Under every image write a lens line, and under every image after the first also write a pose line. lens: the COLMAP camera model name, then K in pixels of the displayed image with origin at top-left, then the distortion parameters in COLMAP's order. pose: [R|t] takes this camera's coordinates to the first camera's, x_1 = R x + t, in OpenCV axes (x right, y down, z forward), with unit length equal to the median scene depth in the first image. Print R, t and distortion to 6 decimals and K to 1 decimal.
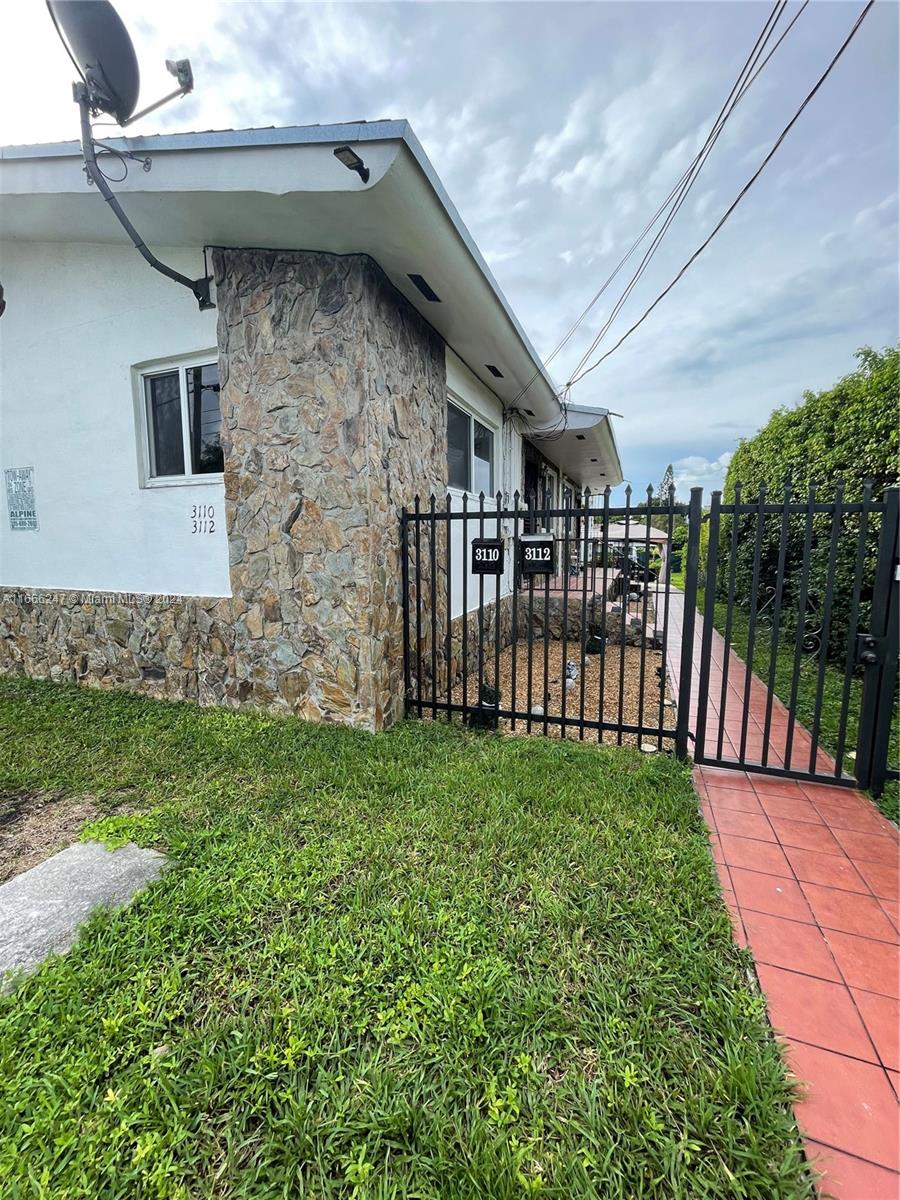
lens RADIAL K [[487.3, 0, 449.7], [0, 487.3, 594.8], [0, 0, 1]] dist [-0.001124, 0.000027]
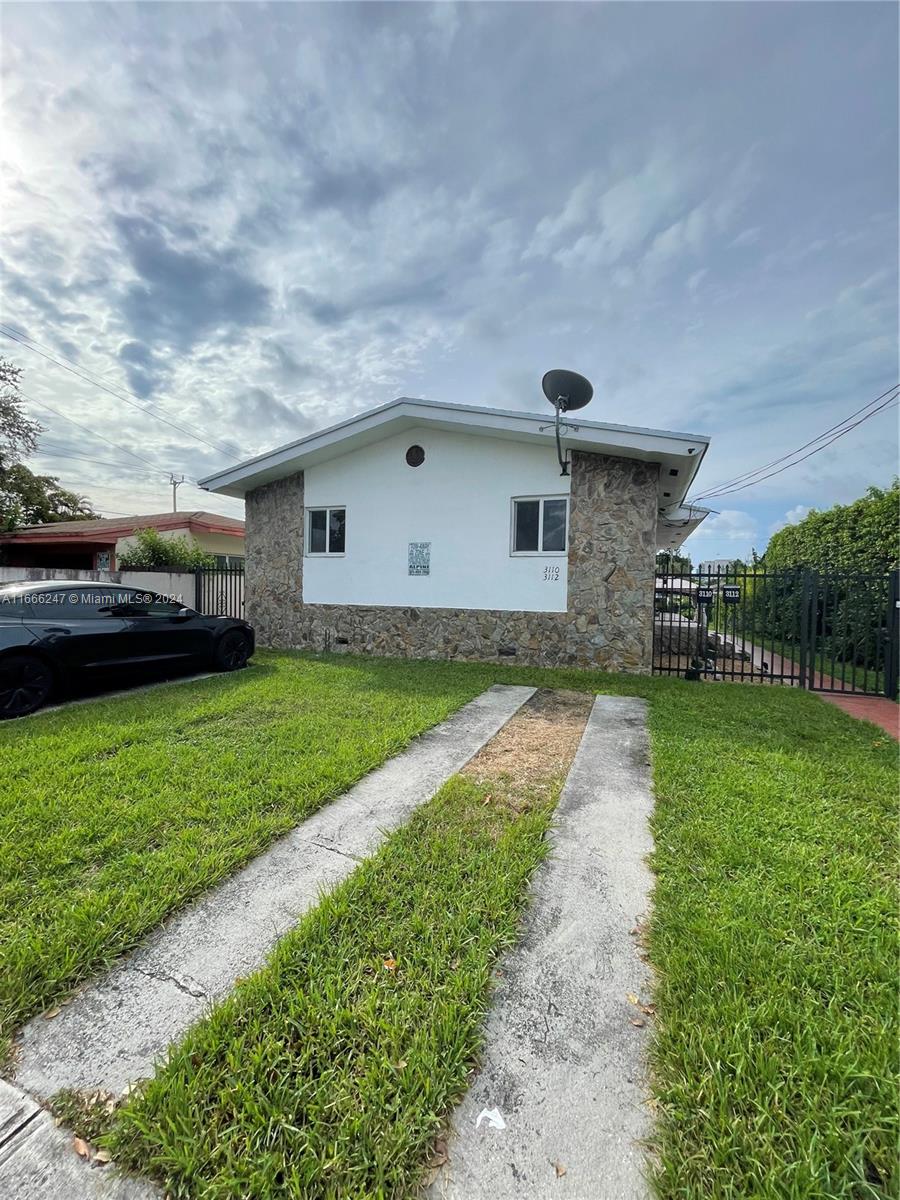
lens RADIAL K [[487.3, 0, 449.7], [0, 487.3, 594.8], [0, 0, 1]] dist [-0.001124, 0.000027]
pose [[0.999668, 0.025670, -0.002380, -0.963713], [-0.025779, 0.994960, -0.096905, 0.146838], [-0.000119, 0.096934, 0.995291, -1.049325]]
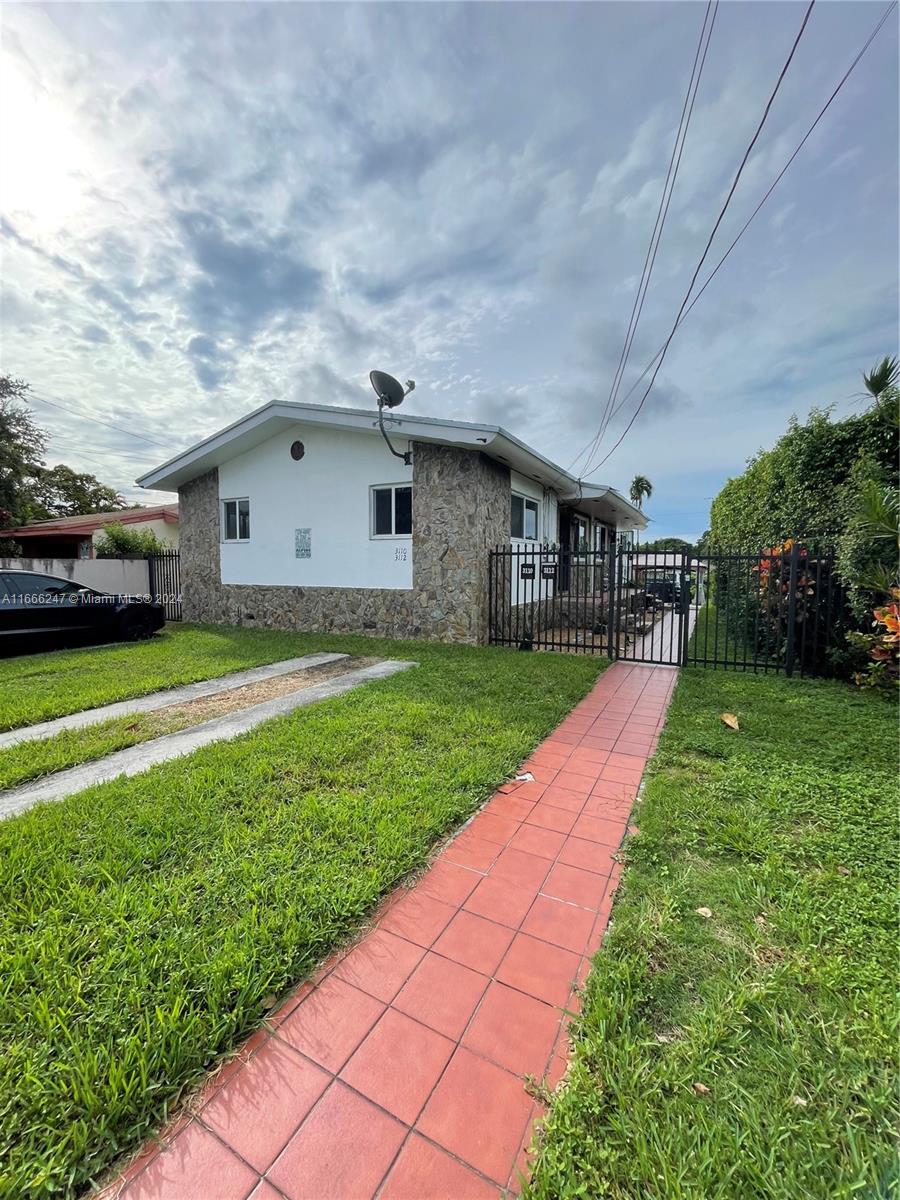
lens RADIAL K [[487.7, 0, 445.5], [0, 487.7, 598.3], [0, 0, 1]] dist [0.000428, 0.000073]
pose [[0.992148, 0.017069, -0.123901, -0.020022], [-0.022814, 0.998722, -0.045098, 0.149929], [0.122973, 0.047571, 0.991269, -1.243636]]
